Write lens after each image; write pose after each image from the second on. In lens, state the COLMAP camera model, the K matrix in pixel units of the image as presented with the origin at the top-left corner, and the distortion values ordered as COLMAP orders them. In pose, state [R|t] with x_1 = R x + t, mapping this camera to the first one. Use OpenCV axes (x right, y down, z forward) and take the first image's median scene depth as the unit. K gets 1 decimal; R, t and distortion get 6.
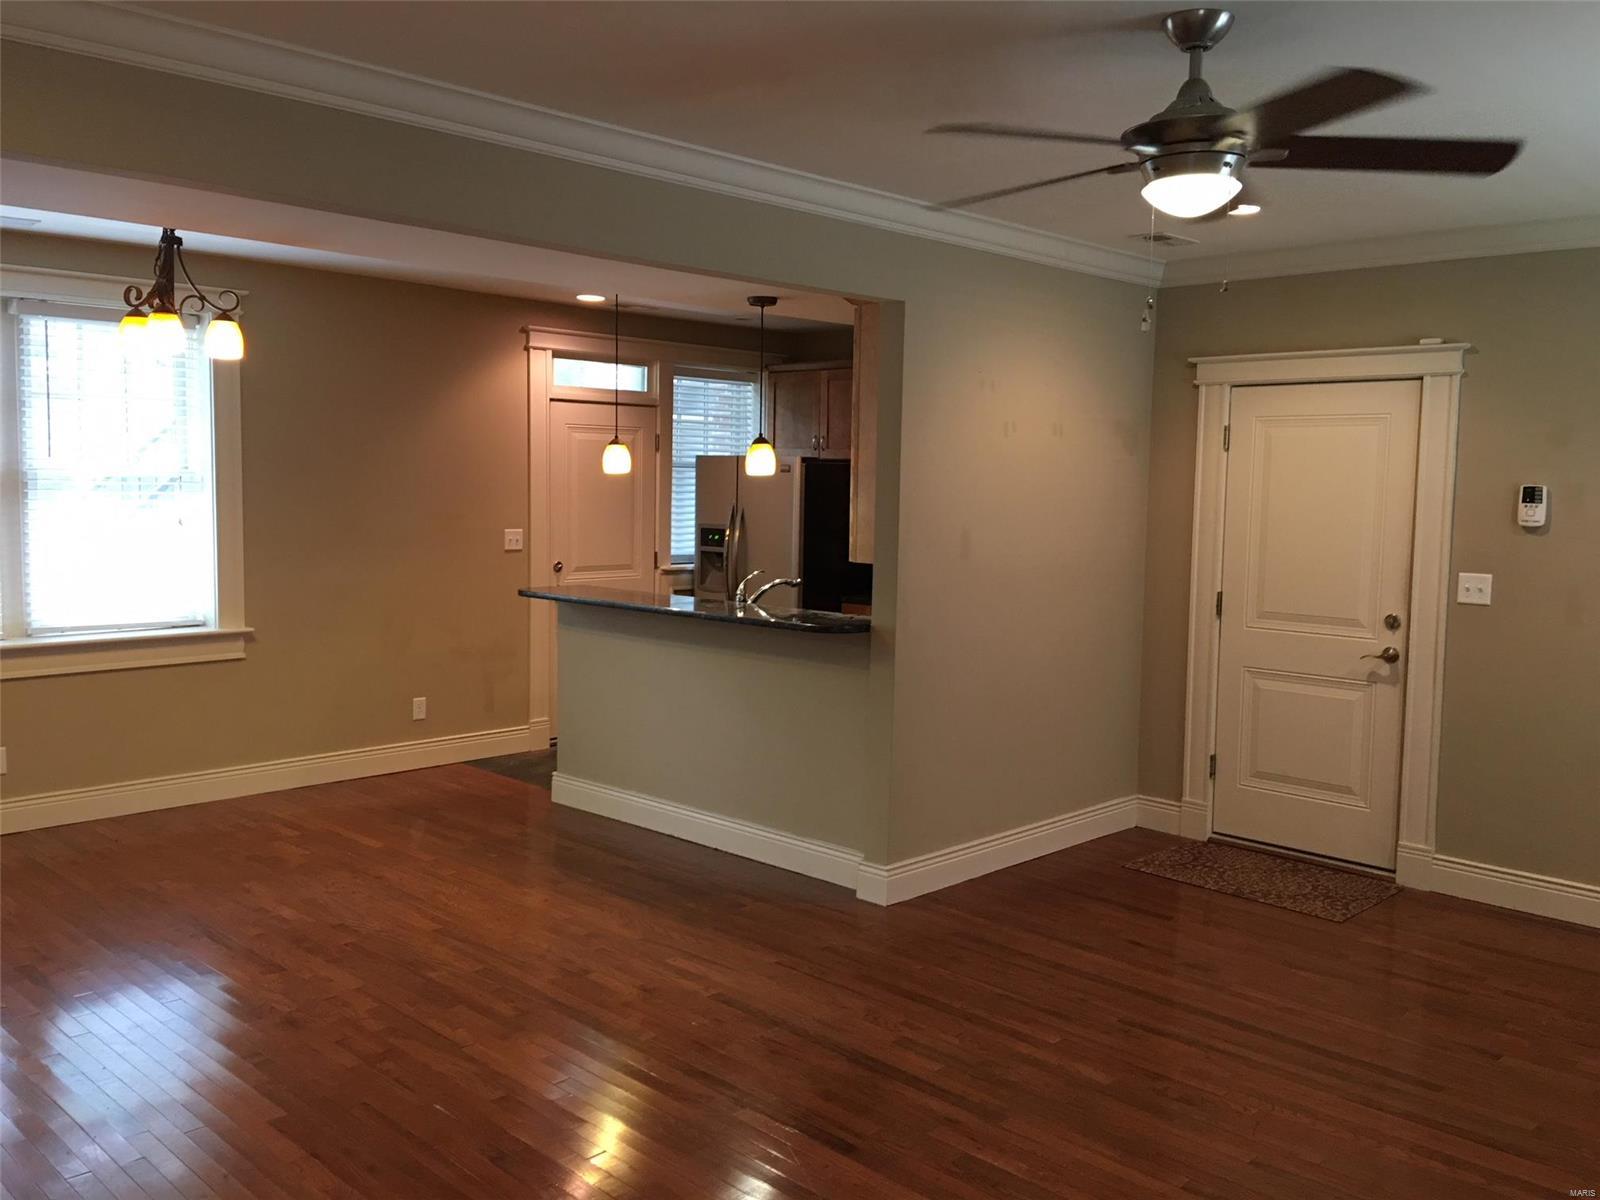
lens RADIAL K [[1351.7, 0, 804.9], [0, 1351.7, 588.9], [0, 0, 1]] dist [0.125737, -0.177934]
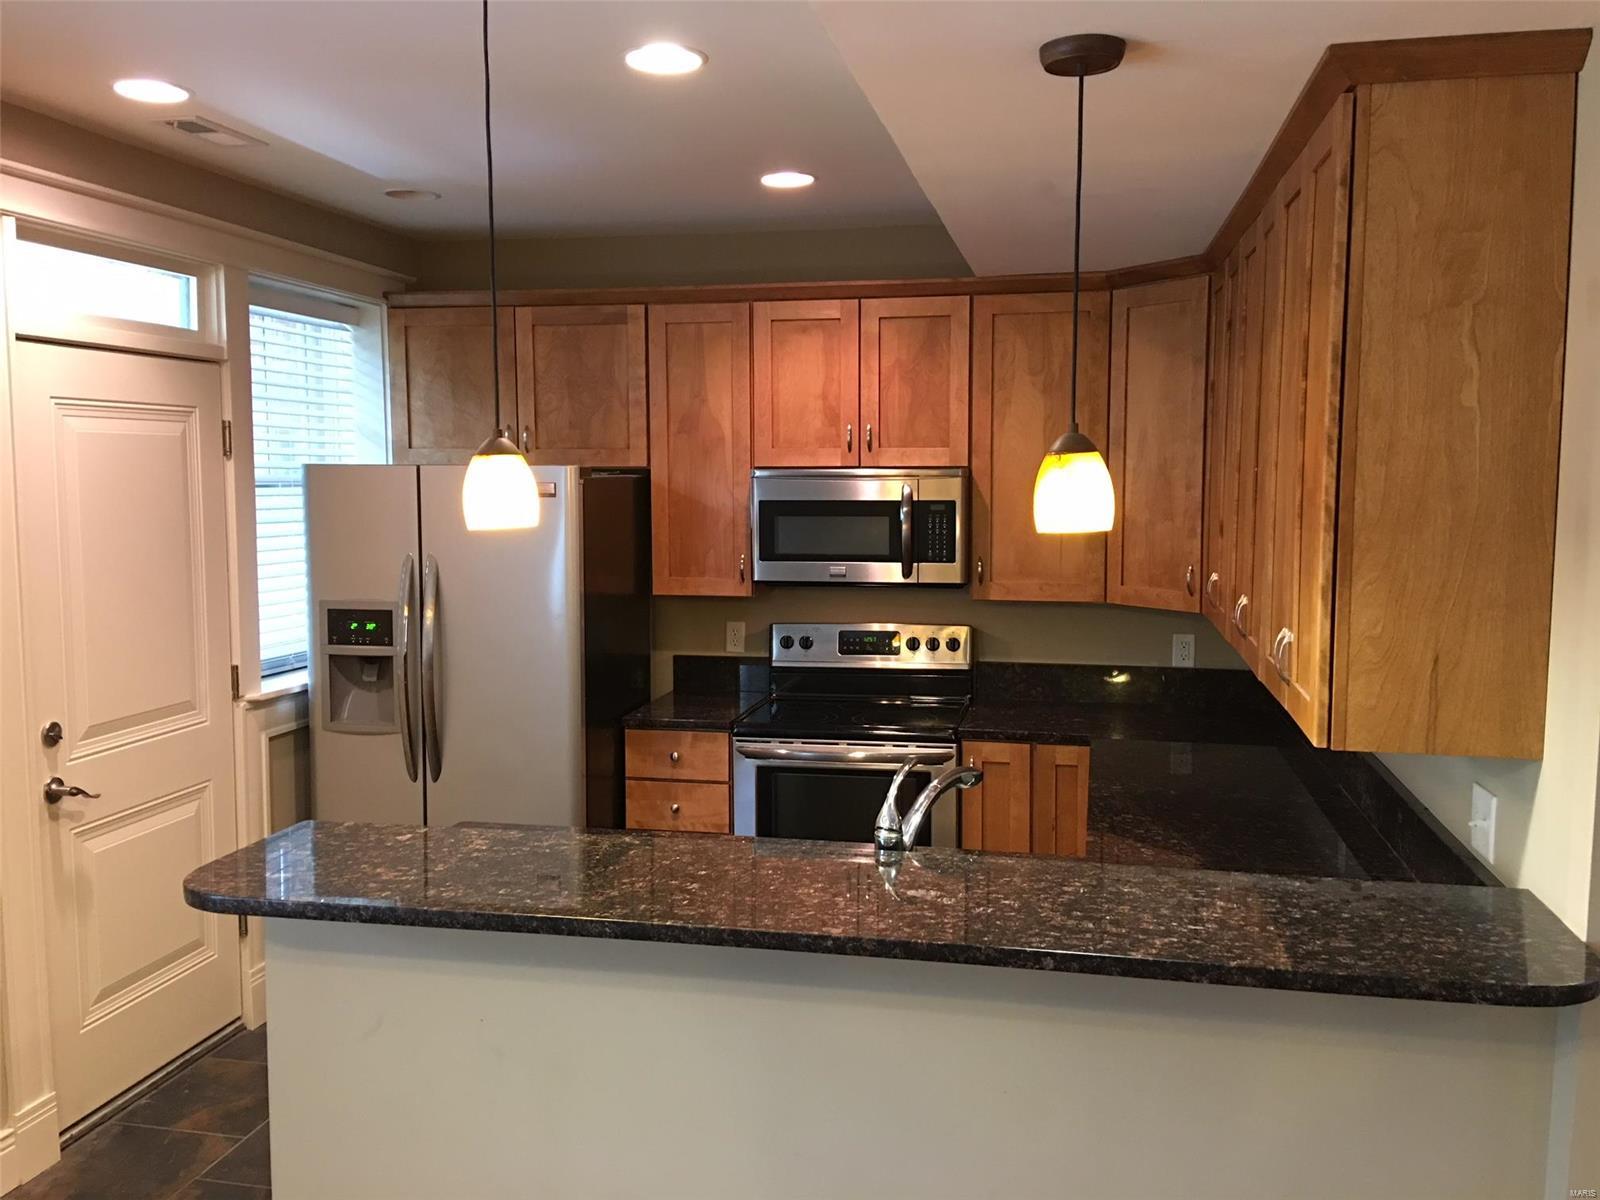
lens RADIAL K [[1351.7, 0, 804.9], [0, 1351.7, 588.9], [0, 0, 1]] dist [0.125737, -0.177934]
pose [[0.845208, -0.063903, 0.530604, -0.300126], [0.058946, 0.997915, 0.026288, -0.084670], [-0.531178, 0.009058, 0.847212, 0.733883]]
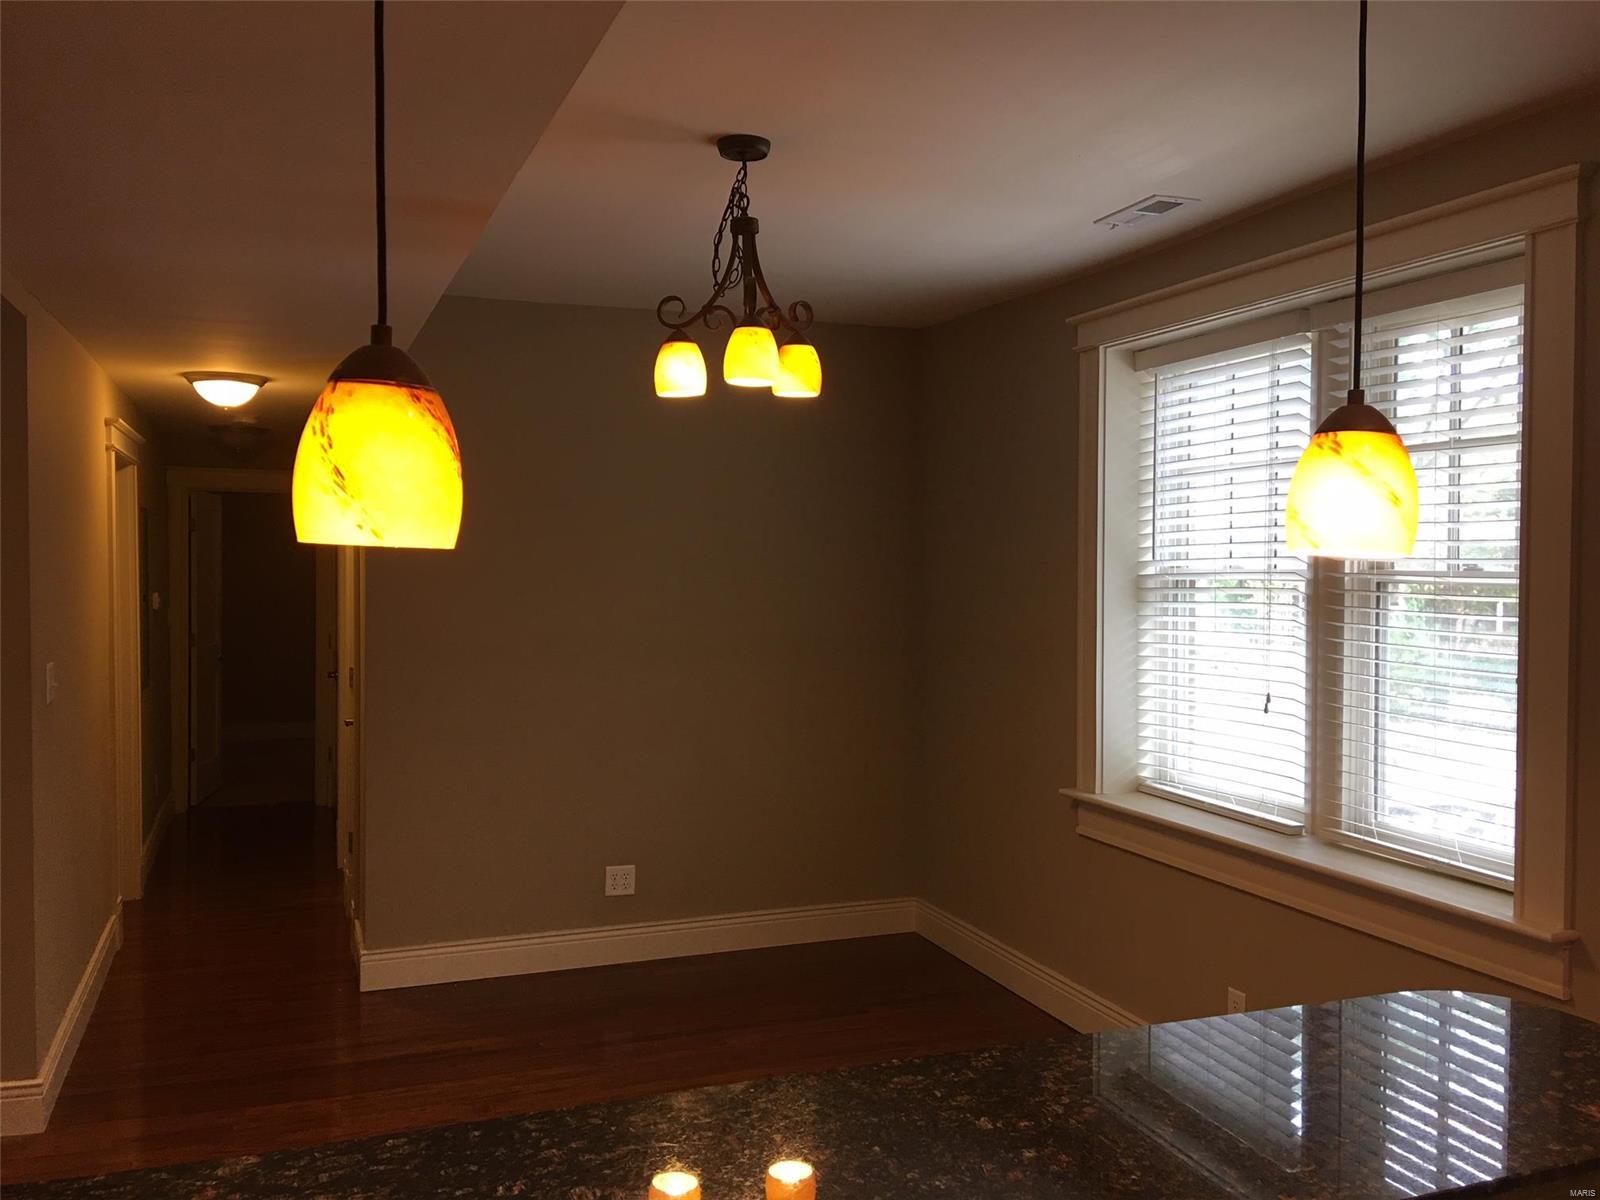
lens RADIAL K [[1340.5, 0, 800.0], [0, 1340.5, 600.0], [0, 0, 1]] dist [0.108759, -0.173521]
pose [[-0.416994, 0.009698, -0.908857, 0.105411], [-0.085417, 0.995099, 0.049809, -0.093292], [0.904886, 0.098402, -0.414122, 1.141204]]
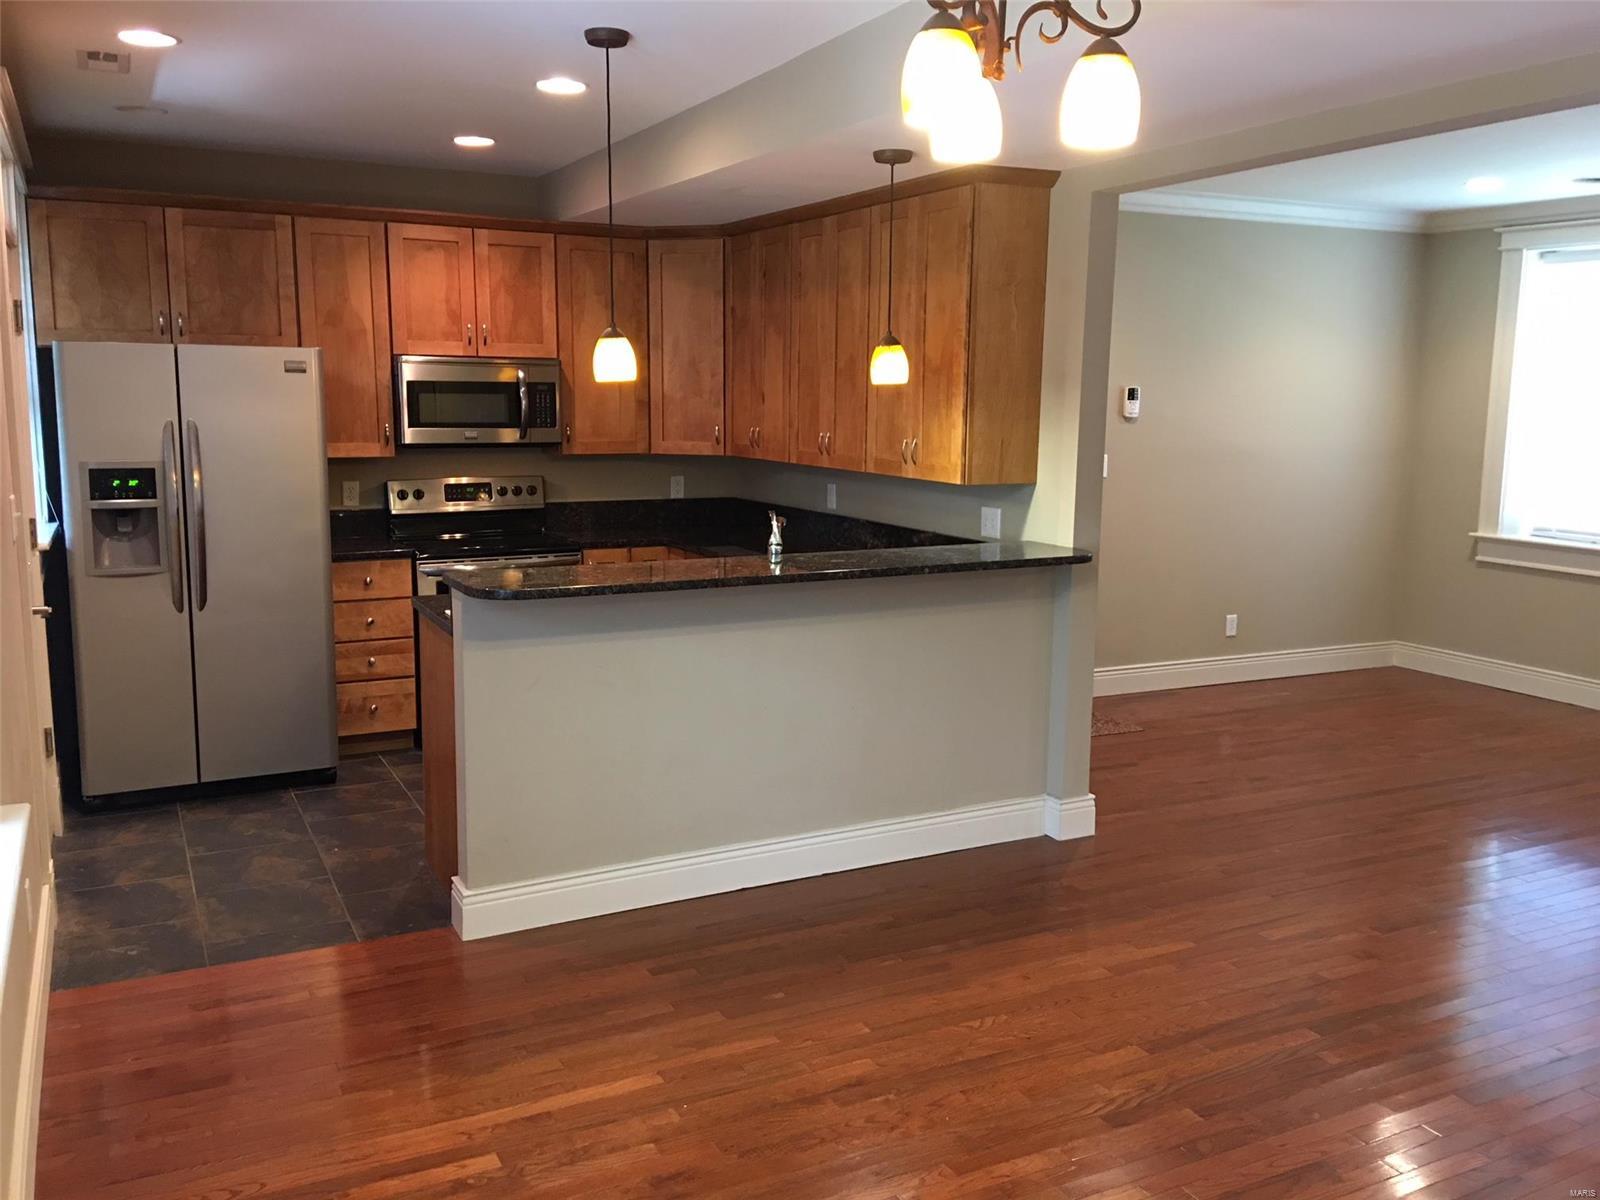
lens RADIAL K [[1351.7, 0, 804.9], [0, 1351.7, 588.9], [0, 0, 1]] dist [0.125737, -0.177934]
pose [[0.324961, -0.152482, 0.933354, -0.814337], [0.074847, 0.987967, 0.135345, -0.078451], [-0.942761, 0.025877, 0.332464, 0.800348]]
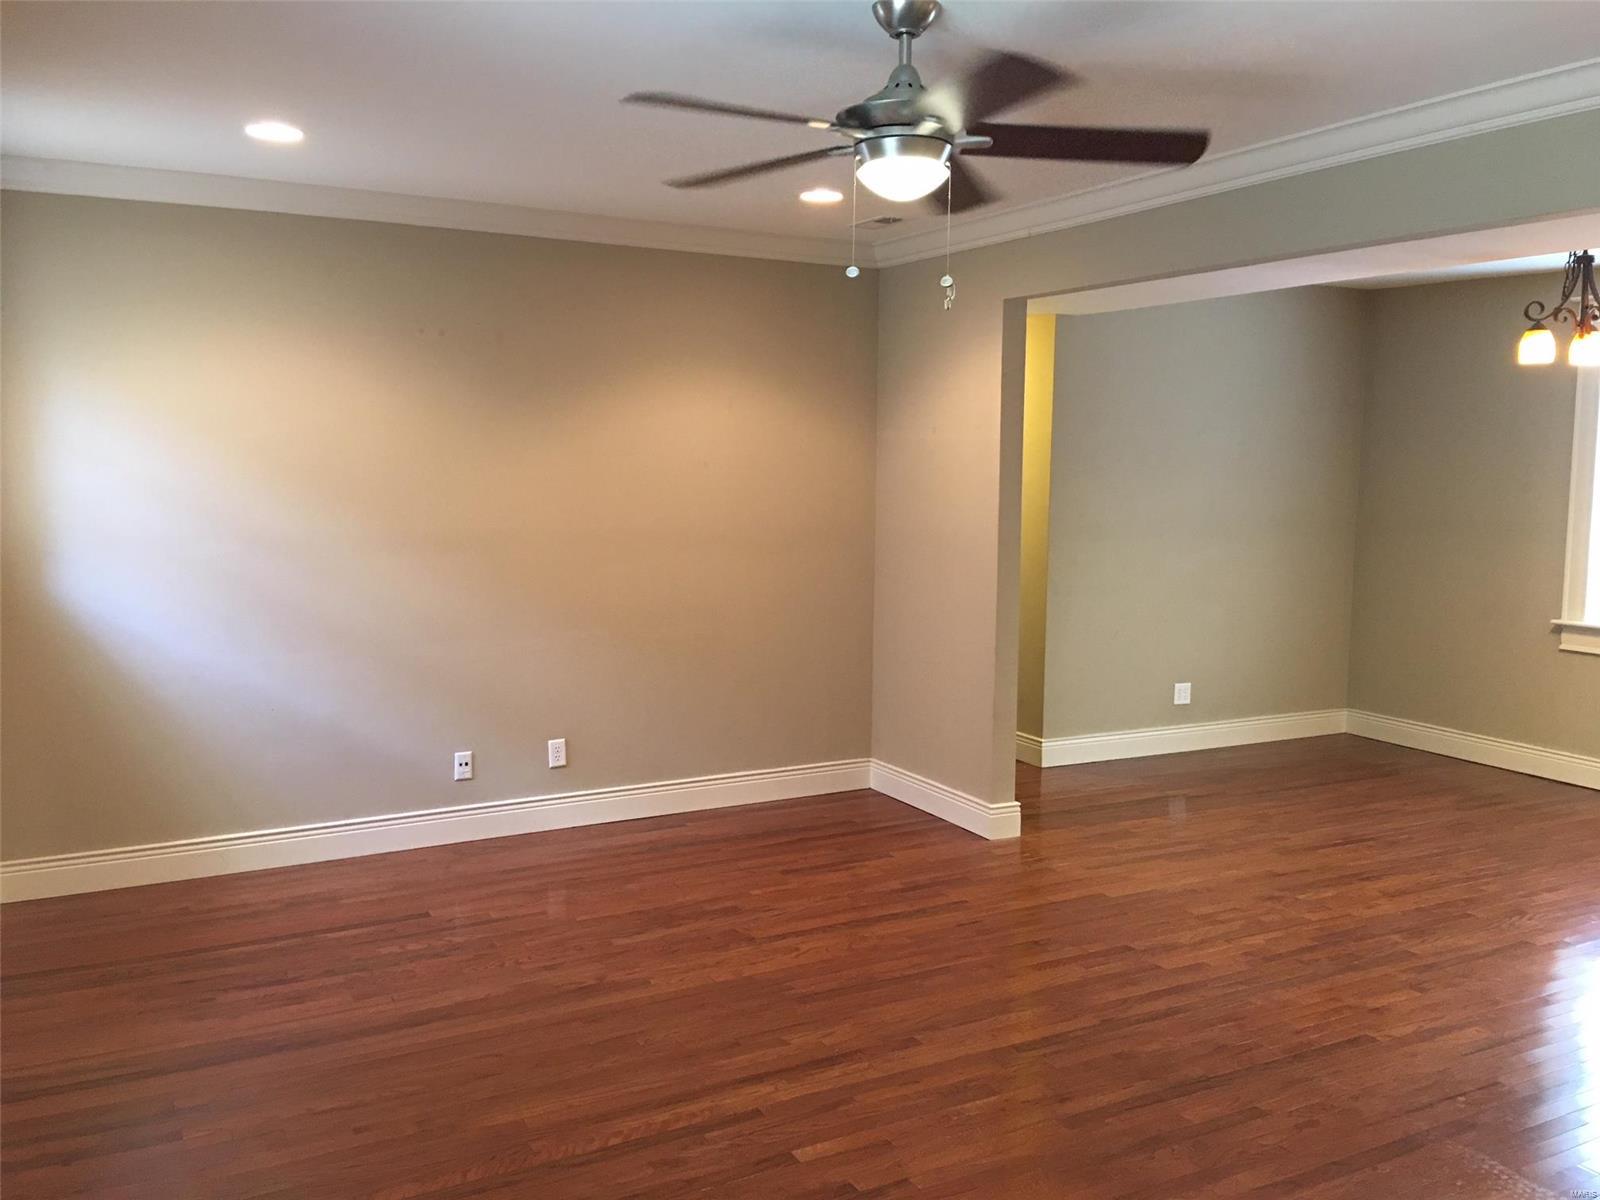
lens RADIAL K [[1340.5, 0, 800.0], [0, 1340.5, 600.0], [0, 0, 1]] dist [0.108759, -0.173521]
pose [[-0.296604, 0.080273, -0.951621, 0.672909], [-0.096426, 0.988851, 0.113468, -0.042837], [0.950120, 0.125416, -0.285557, 0.654747]]
